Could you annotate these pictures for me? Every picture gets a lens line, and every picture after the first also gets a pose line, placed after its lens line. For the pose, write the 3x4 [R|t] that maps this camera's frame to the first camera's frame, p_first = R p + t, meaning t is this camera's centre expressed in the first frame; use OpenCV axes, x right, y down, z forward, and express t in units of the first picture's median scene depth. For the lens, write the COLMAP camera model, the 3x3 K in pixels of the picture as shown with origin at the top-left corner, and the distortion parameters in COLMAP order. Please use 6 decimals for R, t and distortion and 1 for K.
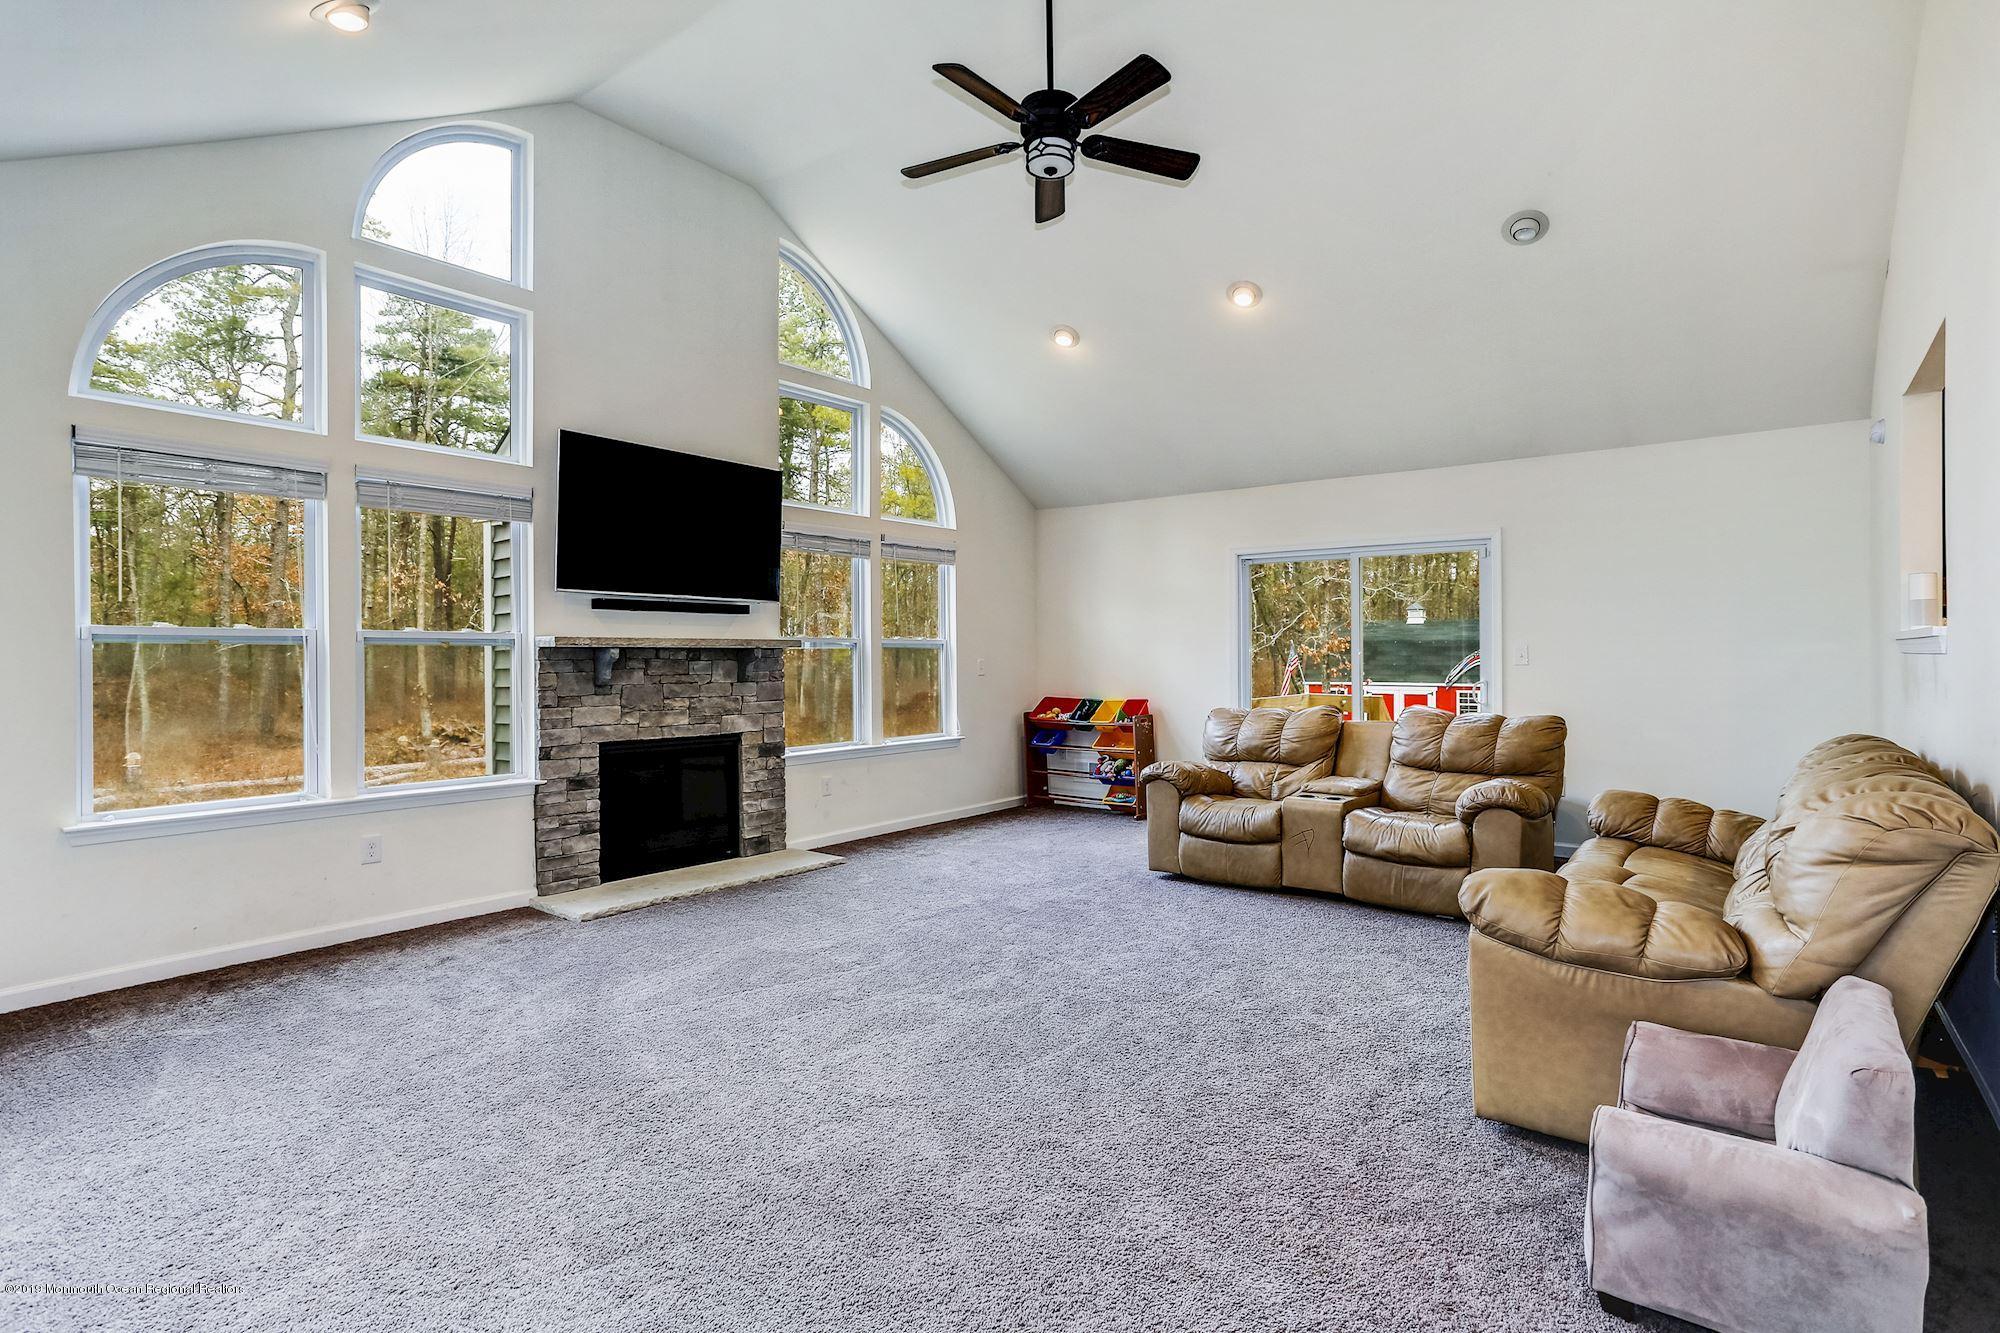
lens RADIAL K [[977.7, 0, 1014.4], [0, 977.7, 649.2], [0, 0, 1]] dist [-0.030827, 0.036615]
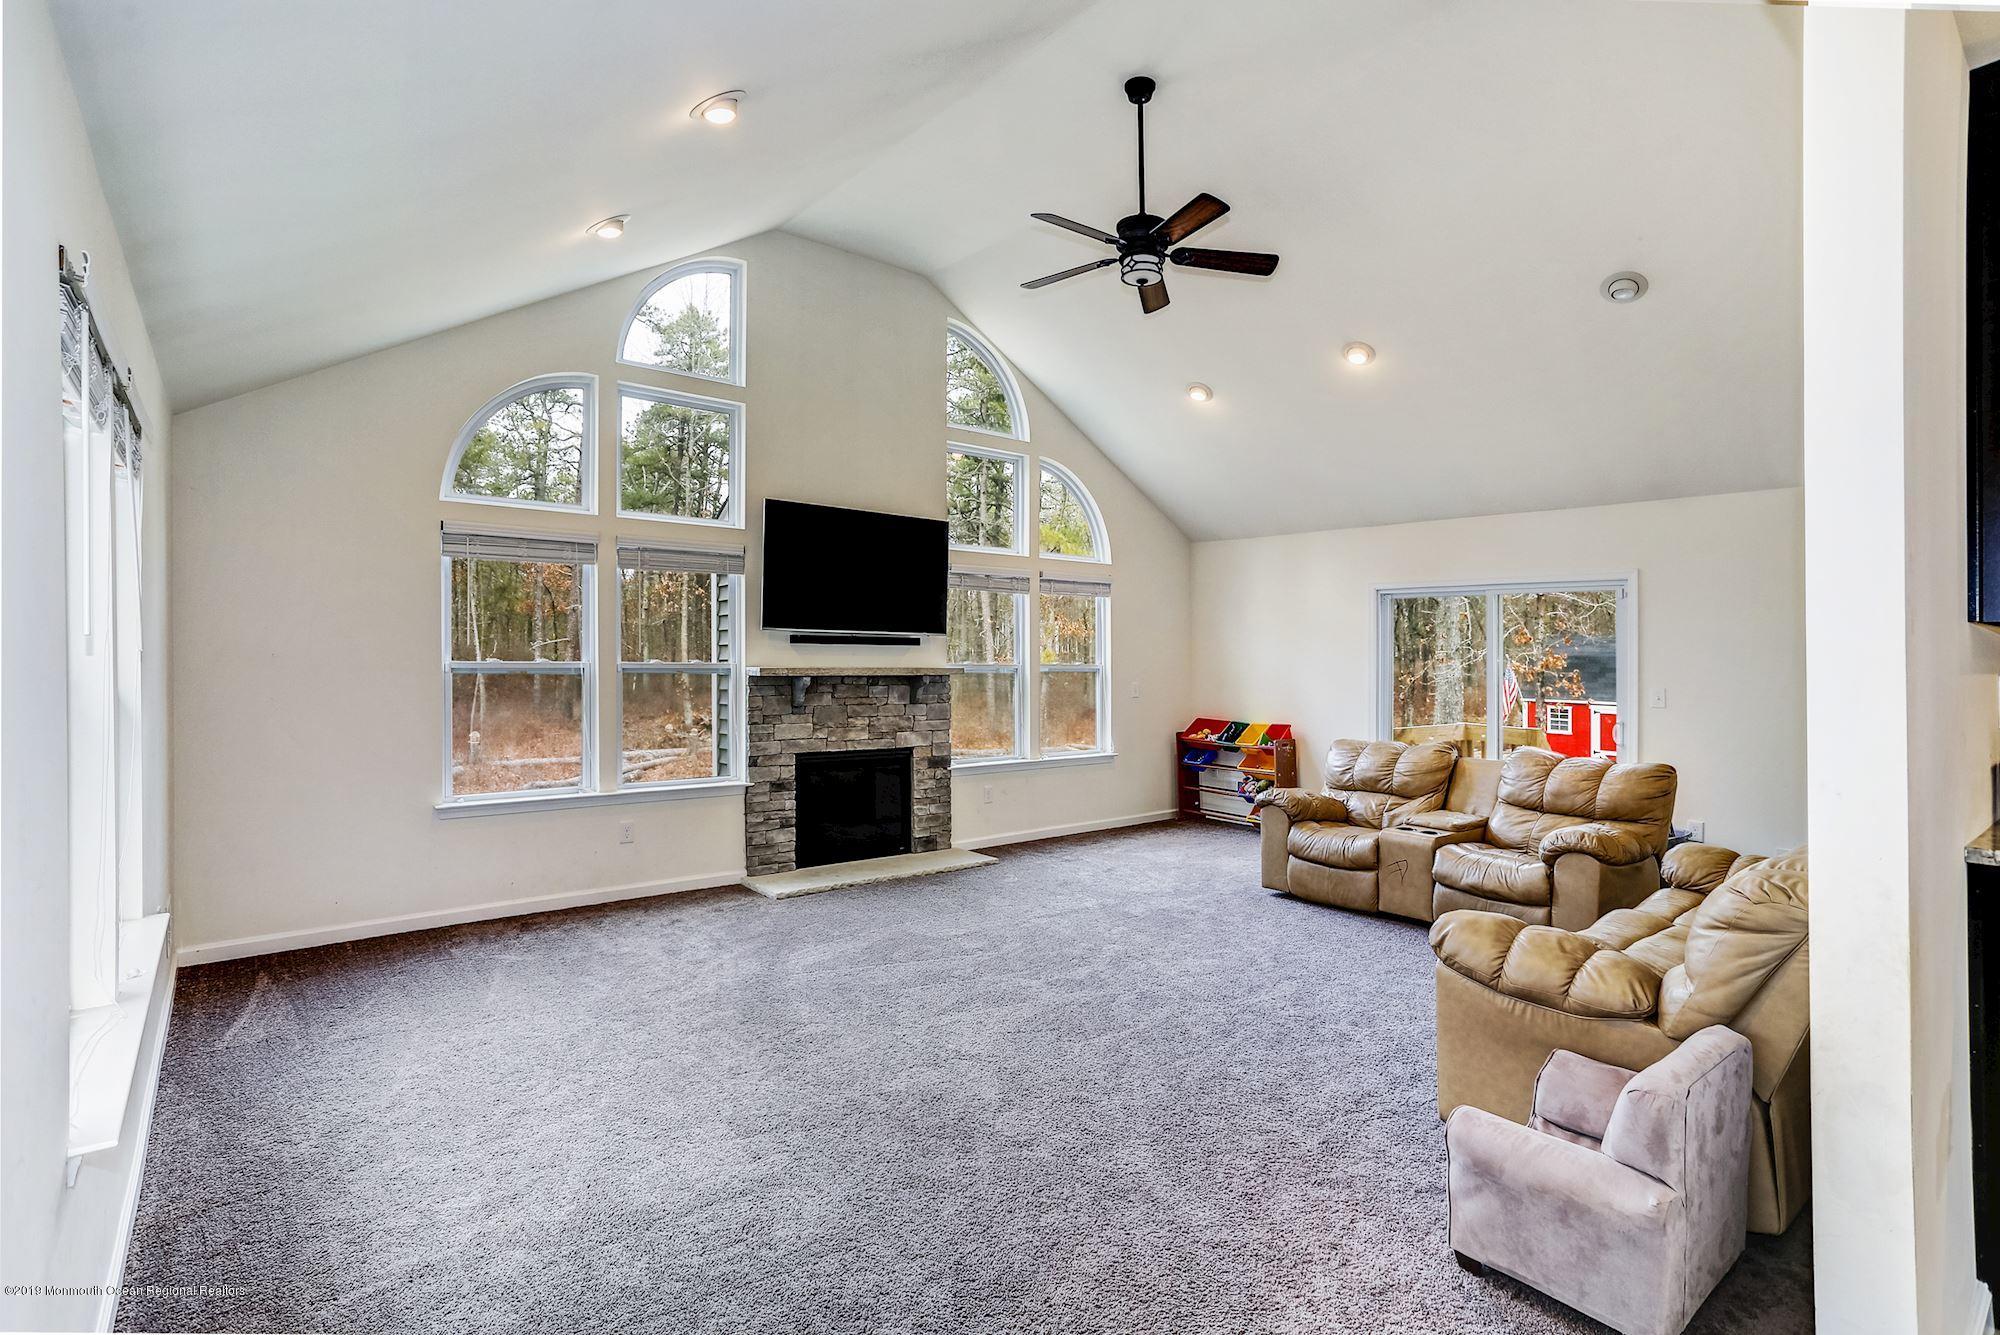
lens RADIAL K [[965.3, 0, 1000.0], [0, 965.3, 667.5], [0, 0, 1]] dist [-0.029129, 0.053945]
pose [[0.972769, 0.014205, -0.231342, 0.114889], [-0.010187, 0.999776, 0.018553, -0.042080], [0.231553, -0.015691, 0.972696, -0.127339]]
